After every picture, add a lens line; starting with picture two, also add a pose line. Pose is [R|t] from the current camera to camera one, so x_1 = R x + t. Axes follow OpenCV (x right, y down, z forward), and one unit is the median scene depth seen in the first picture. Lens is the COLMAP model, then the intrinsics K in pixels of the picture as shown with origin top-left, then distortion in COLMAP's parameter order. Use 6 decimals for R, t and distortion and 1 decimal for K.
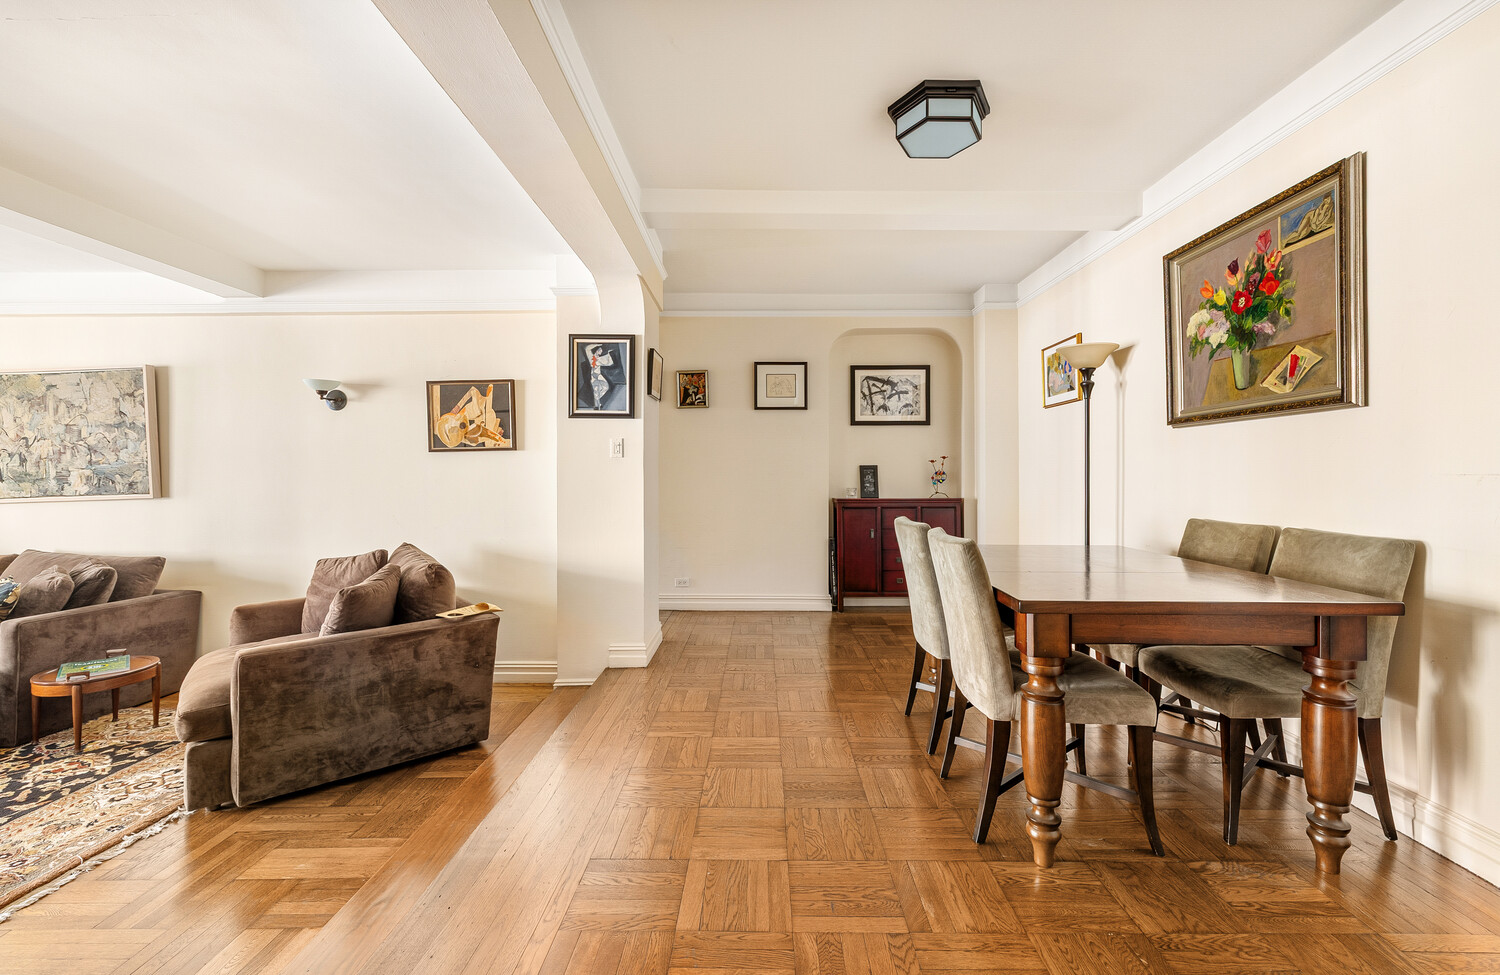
lens RADIAL K [[484.7, 0, 750.0], [0, 484.7, 487.5], [0, 0, 1]] dist [-0.000230, -0.000029]
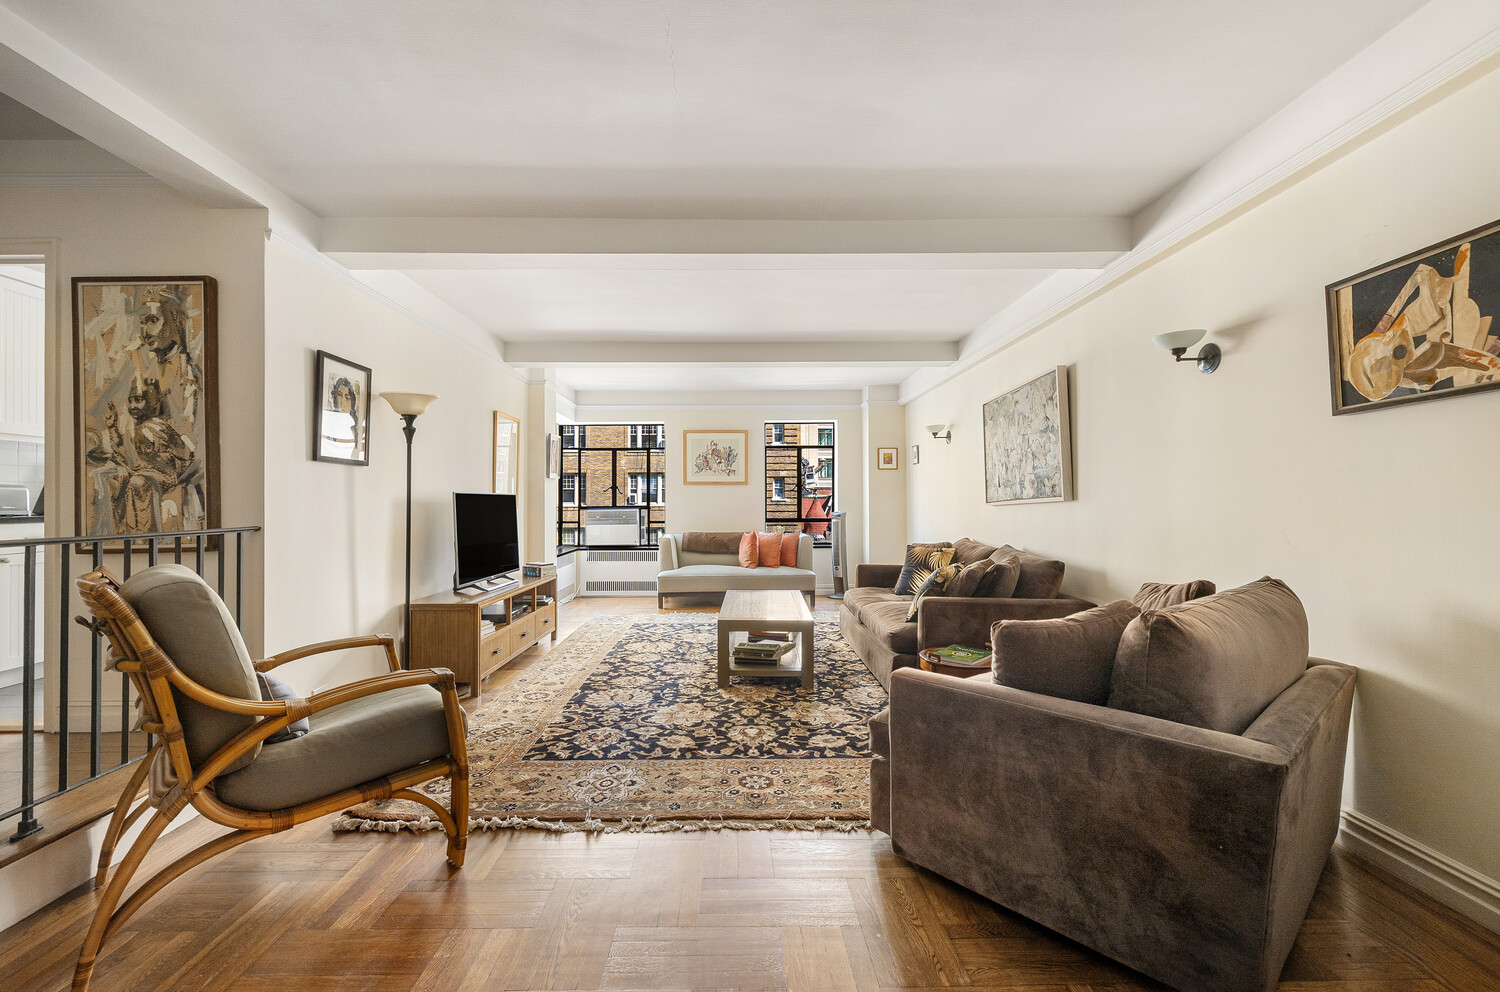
lens RADIAL K [[633.7, 0, 750.0], [0, 633.7, 496.0], [0, 0, 1]] dist [0.000473, -0.000091]
pose [[0.035710, -0.006519, -0.999341, 0.019545], [0.000622, 0.999979, -0.006501, 0.020693], [0.999362, -0.000389, 0.035713, 0.325064]]
